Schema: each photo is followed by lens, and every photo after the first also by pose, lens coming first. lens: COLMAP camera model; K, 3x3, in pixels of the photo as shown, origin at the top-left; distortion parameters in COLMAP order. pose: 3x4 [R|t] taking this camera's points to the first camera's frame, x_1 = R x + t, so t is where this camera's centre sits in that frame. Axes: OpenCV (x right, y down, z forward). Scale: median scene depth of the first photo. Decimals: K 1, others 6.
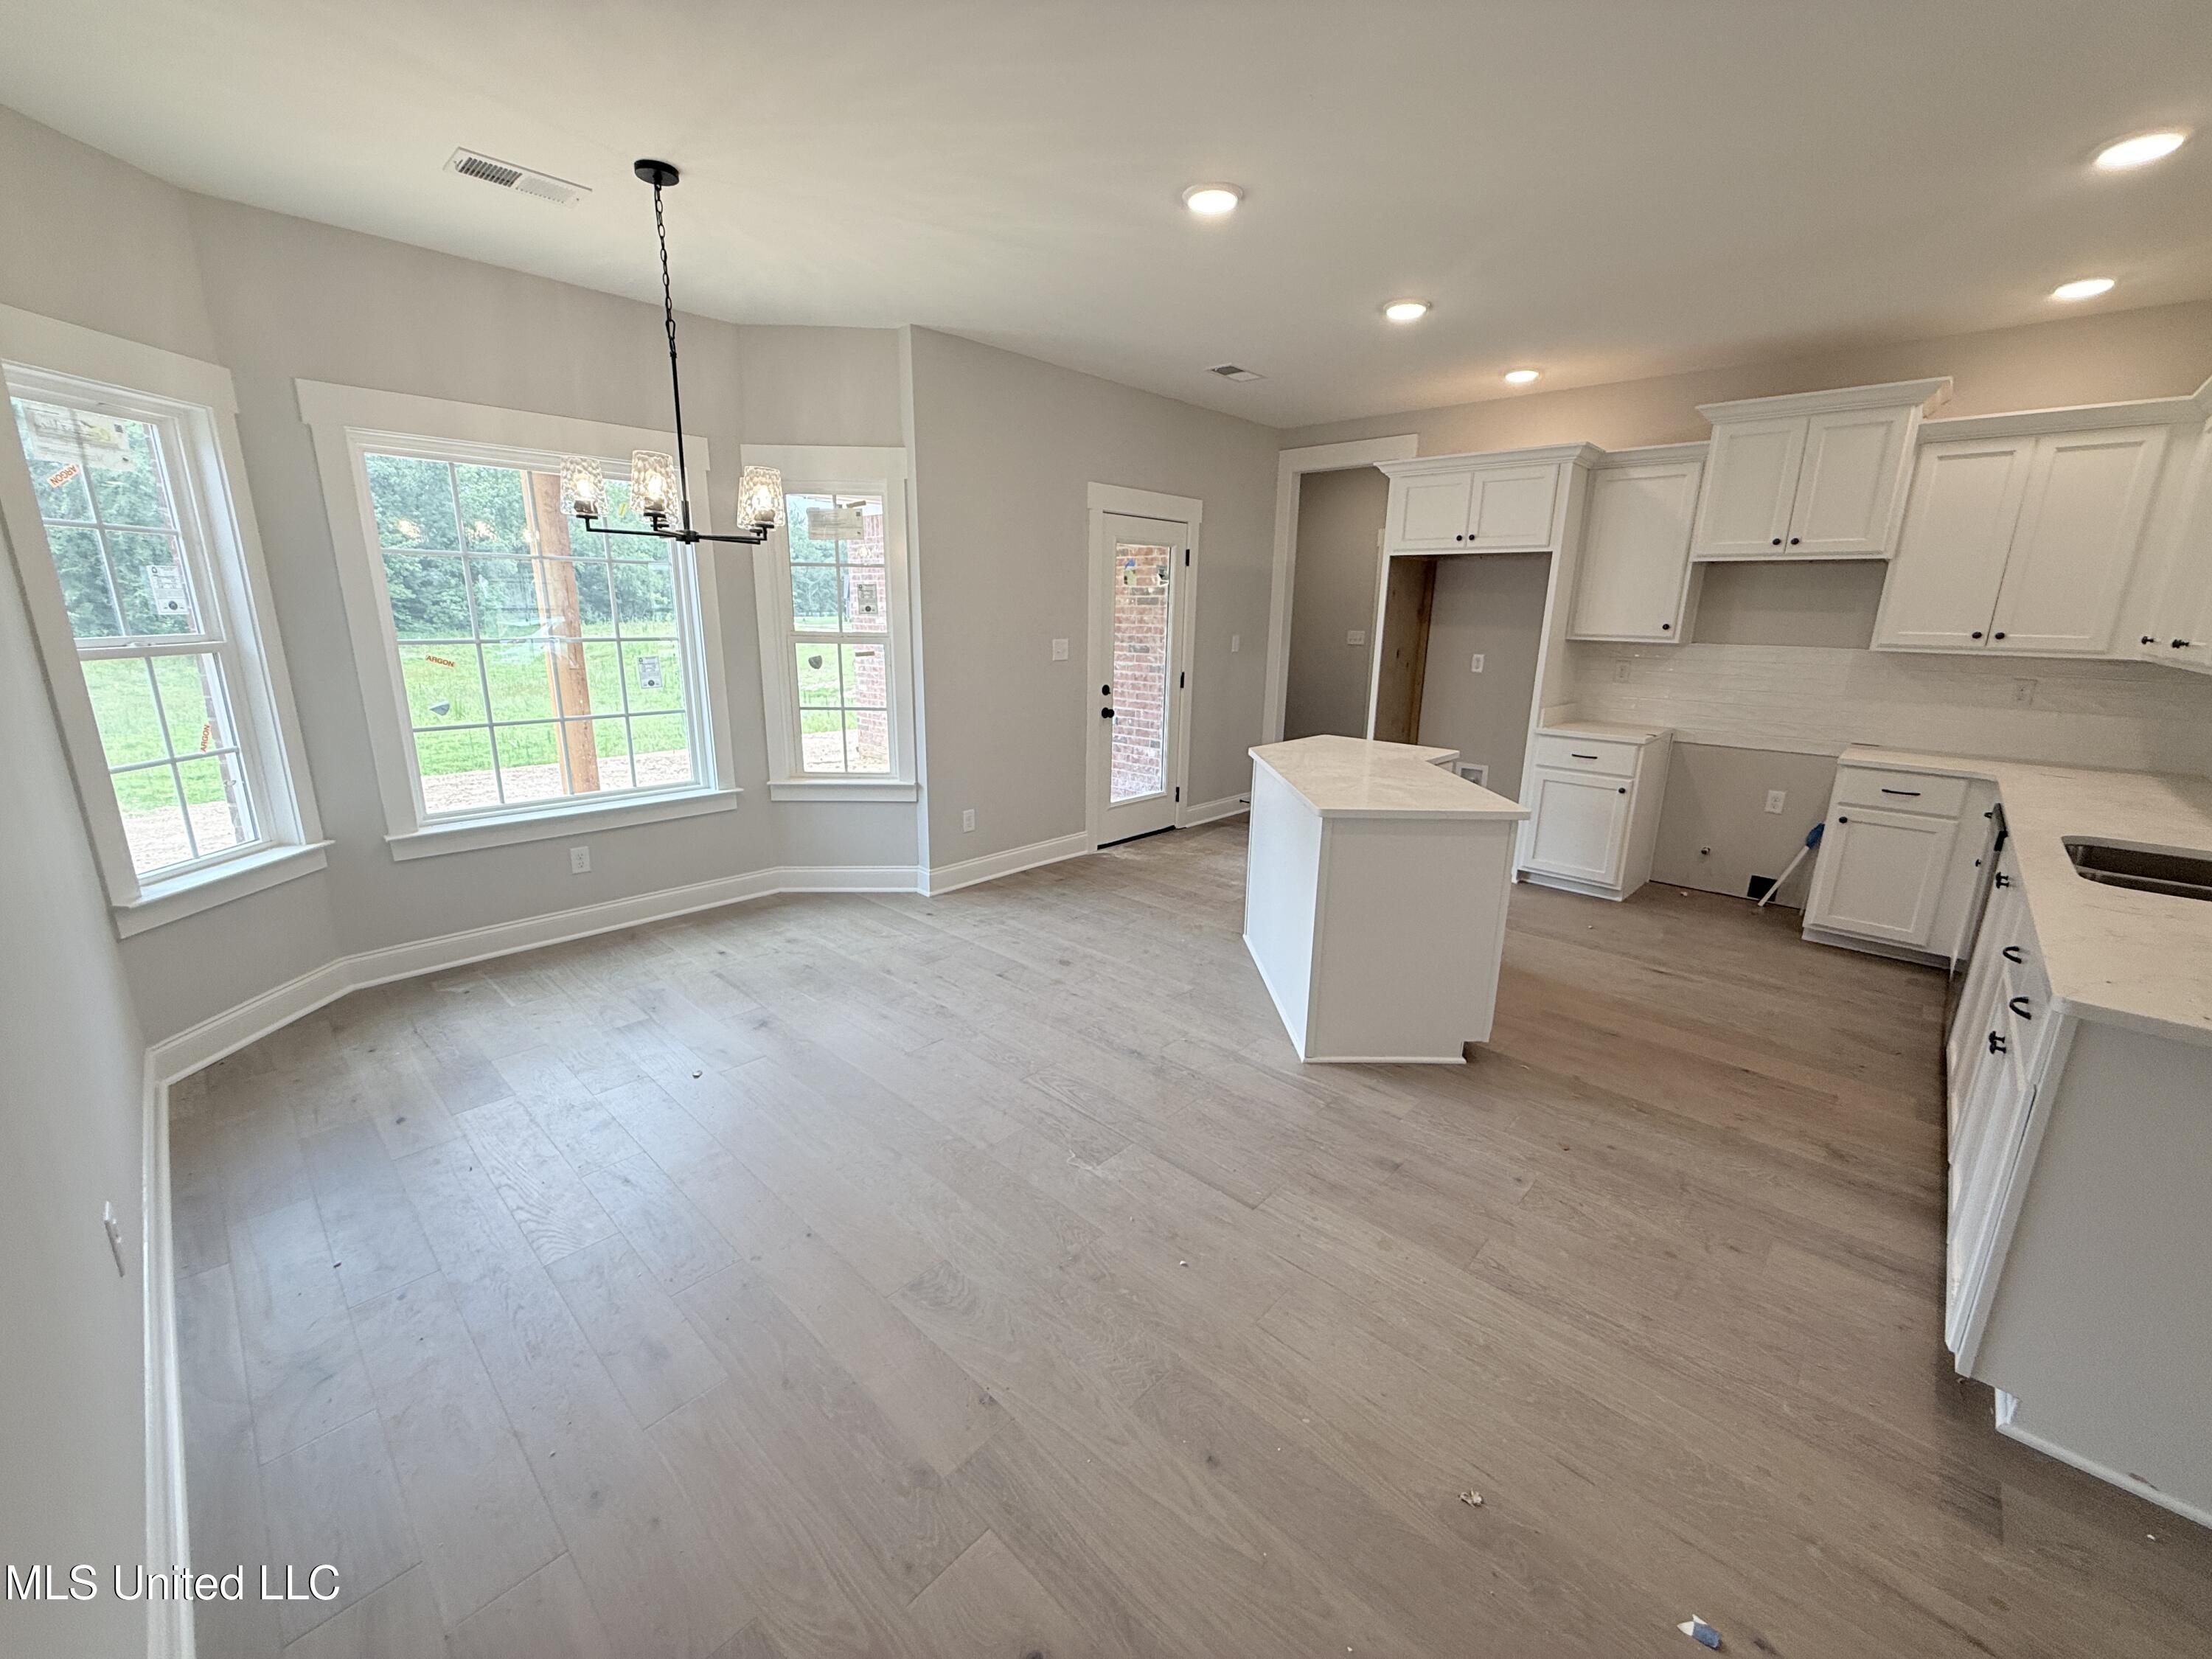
lens RADIAL K [[882.2, 0, 1100.0], [0, 882.2, 826.2], [0, 0, 1]] dist [0.000725, -0.000547]
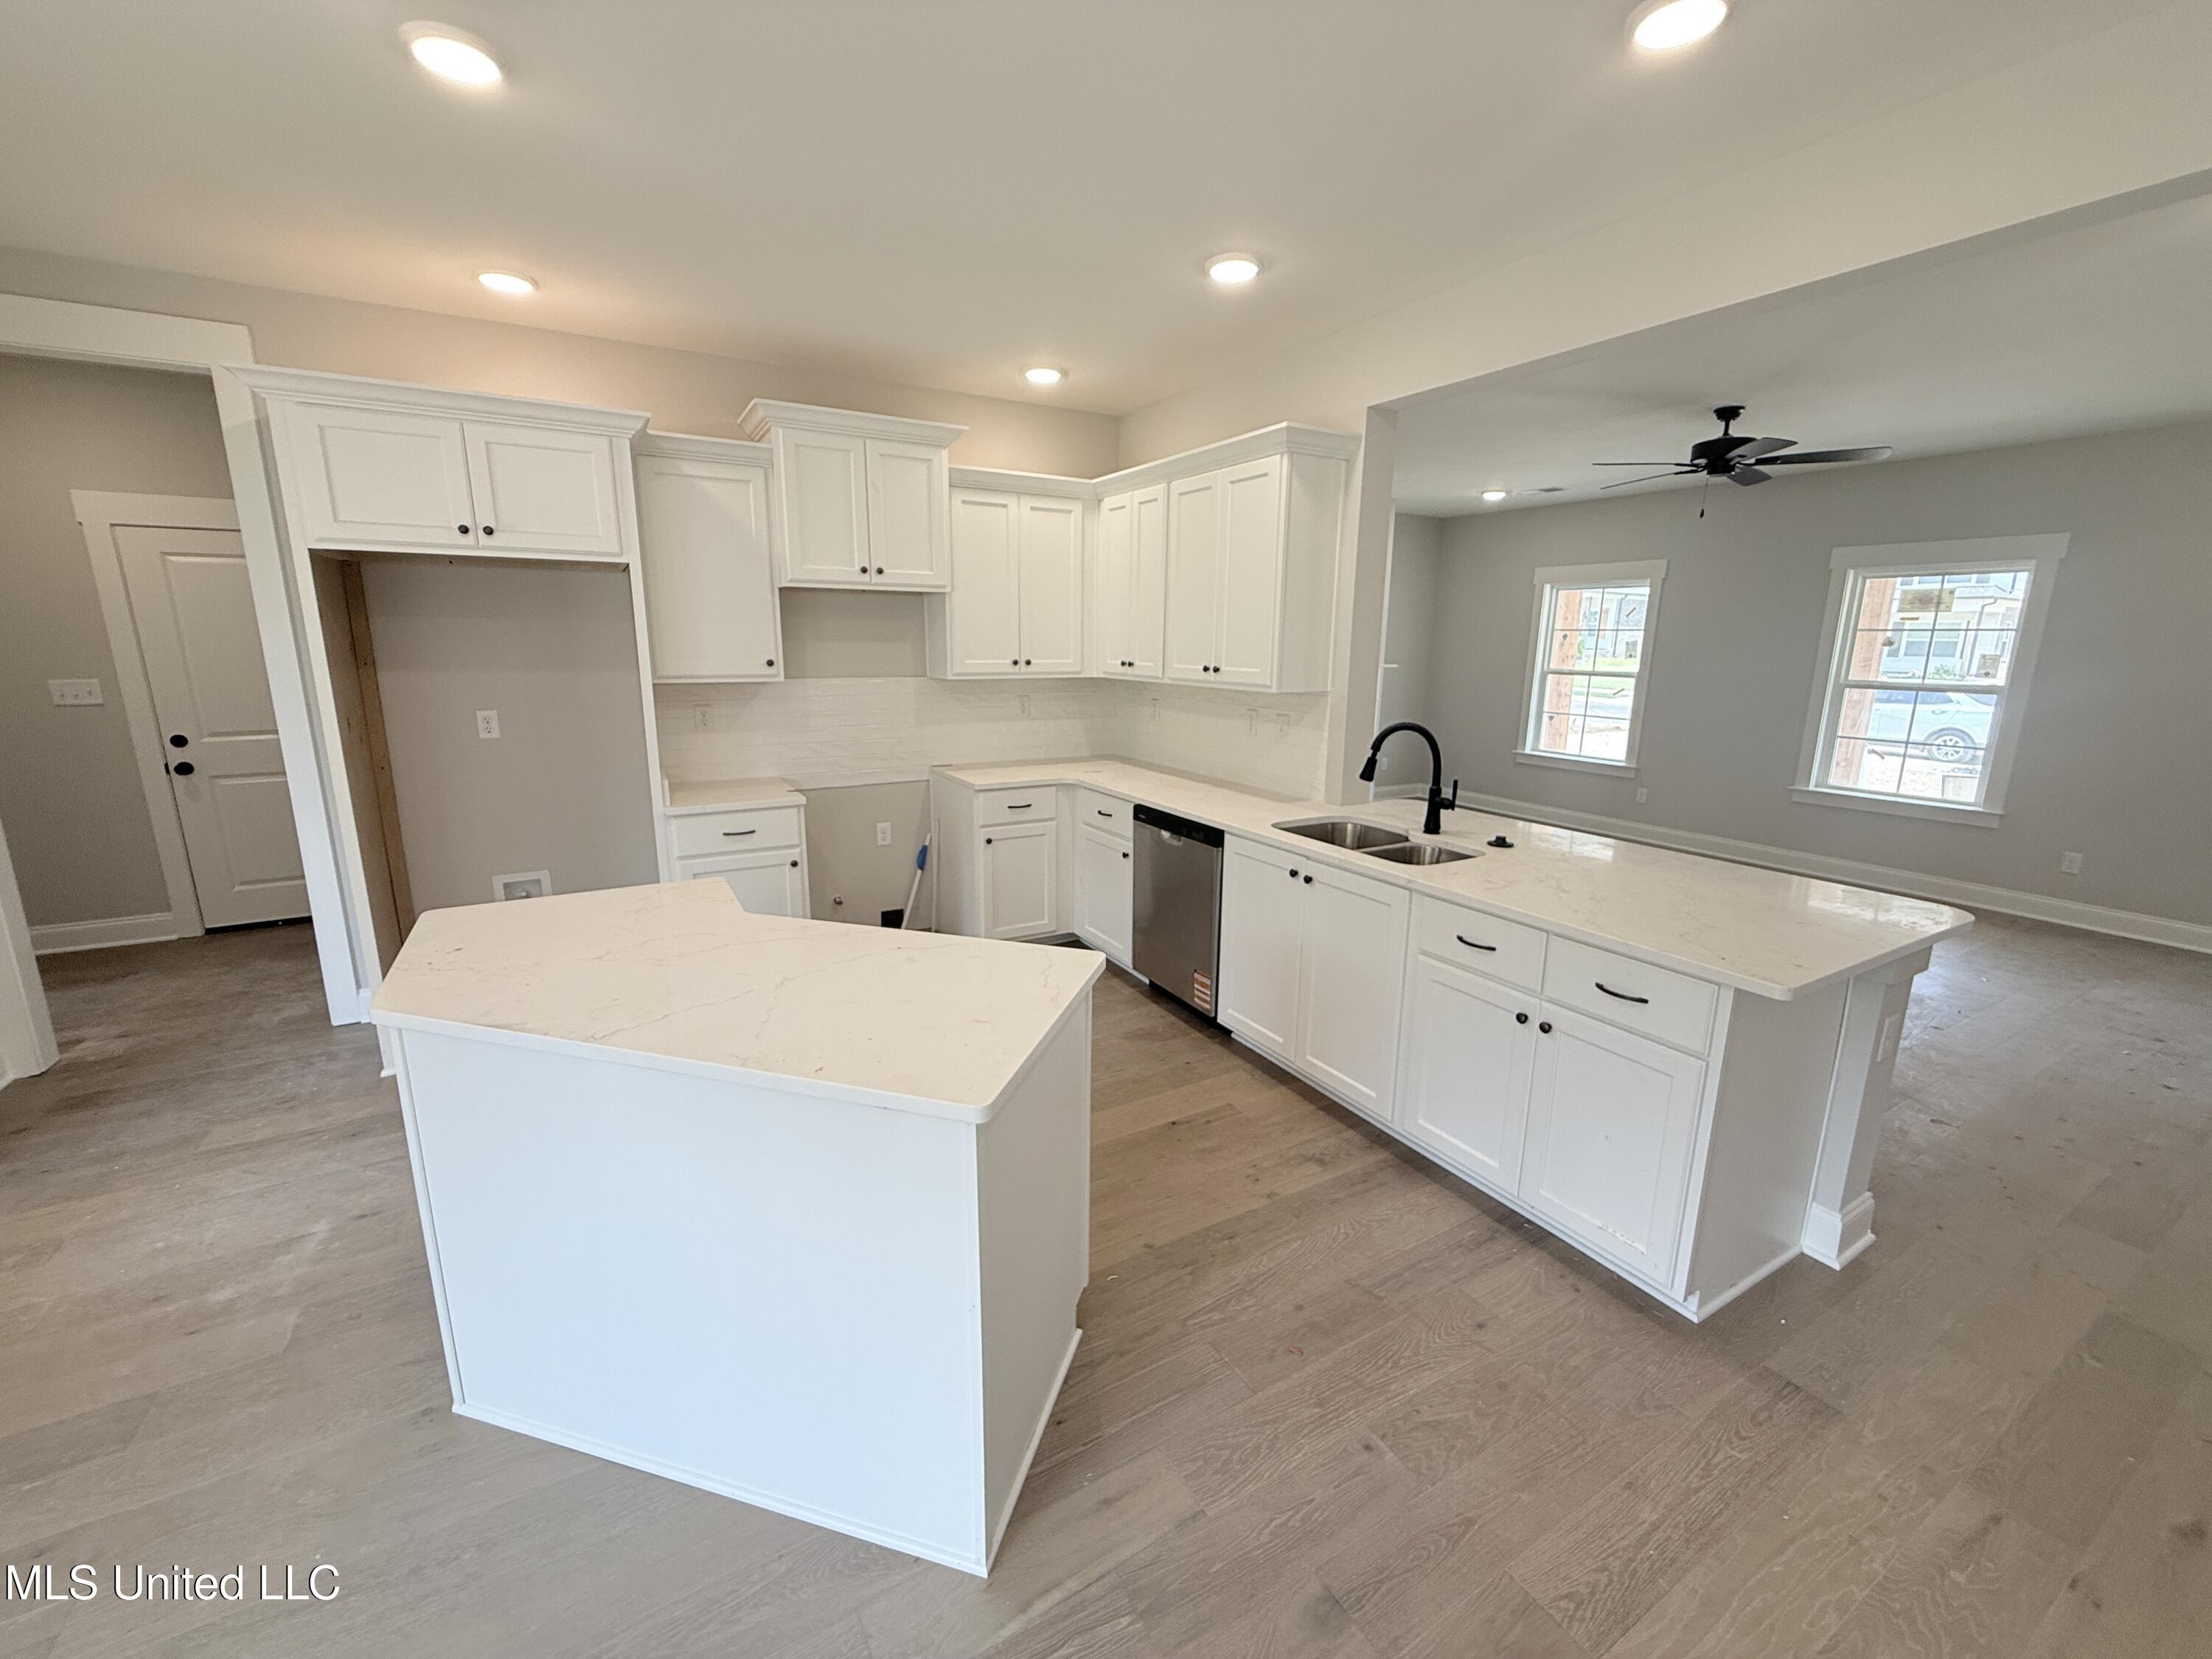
lens RADIAL K [[882.2, 0, 1100.4], [0, 882.2, 825.7], [0, 0, 1]] dist [0.000725, -0.000547]
pose [[0.285404, -0.213786, 0.934259, -0.091833], [0.226900, 0.962164, 0.150856, -0.147174], [-0.931161, 0.168928, 0.323113, 0.515861]]
